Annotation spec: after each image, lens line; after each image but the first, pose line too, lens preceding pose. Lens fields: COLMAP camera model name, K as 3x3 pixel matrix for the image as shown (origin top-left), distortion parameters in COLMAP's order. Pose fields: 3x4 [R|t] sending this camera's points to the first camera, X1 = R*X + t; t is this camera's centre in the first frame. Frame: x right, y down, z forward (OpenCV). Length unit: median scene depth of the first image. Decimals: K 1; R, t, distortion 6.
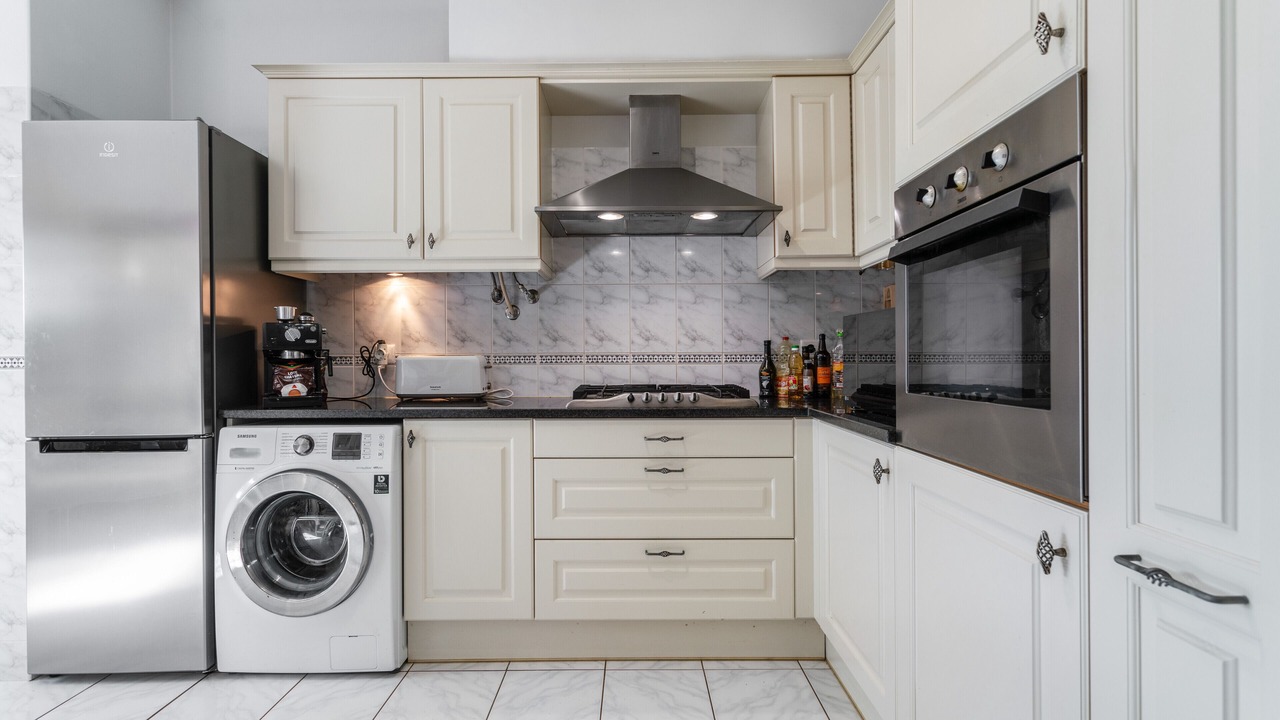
lens RADIAL K [[614.0, 0, 637.0], [0, 614.0, 357.7], [0, 0, 1]] dist [0.003706, -0.000698]
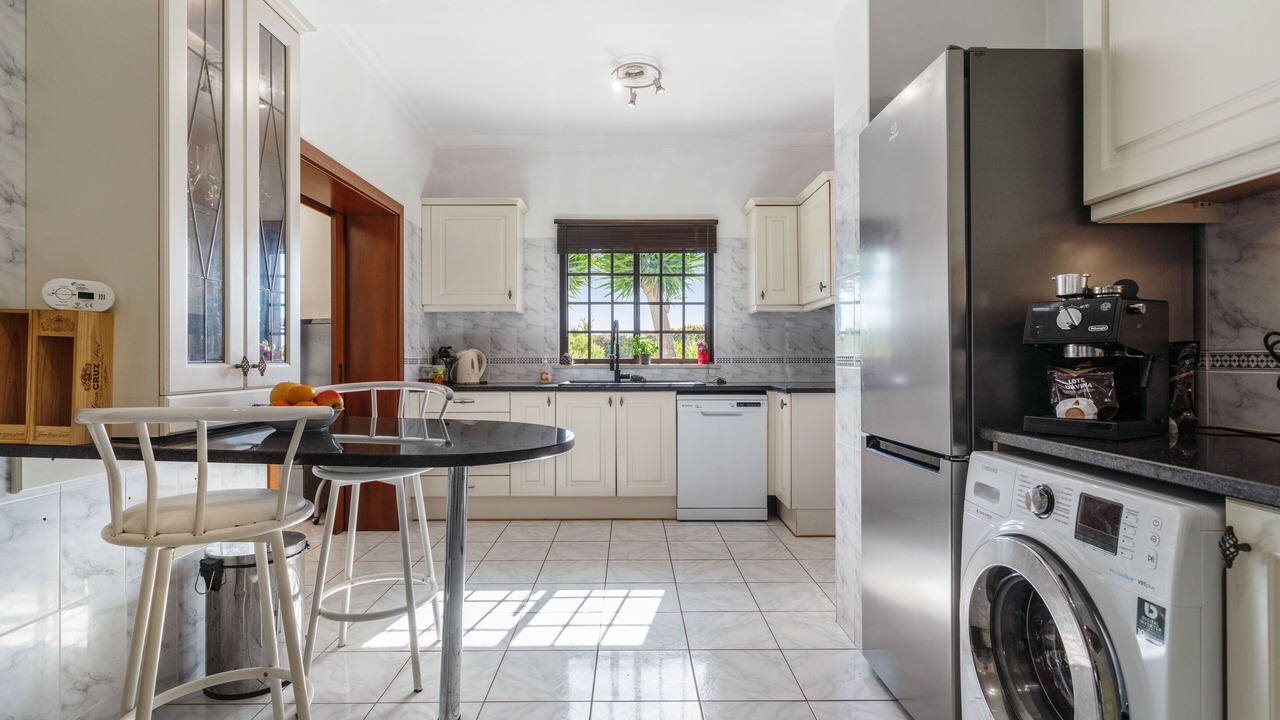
lens RADIAL K [[614.0, 0, 635.7], [0, 614.0, 355.4], [0, 0, 1]] dist [0.003706, -0.000698]
pose [[-0.019567, 0.002512, -0.999805, 0.065423], [-0.001239, 0.999996, 0.002537, -0.001632], [0.999808, 0.001288, -0.019564, 0.573030]]
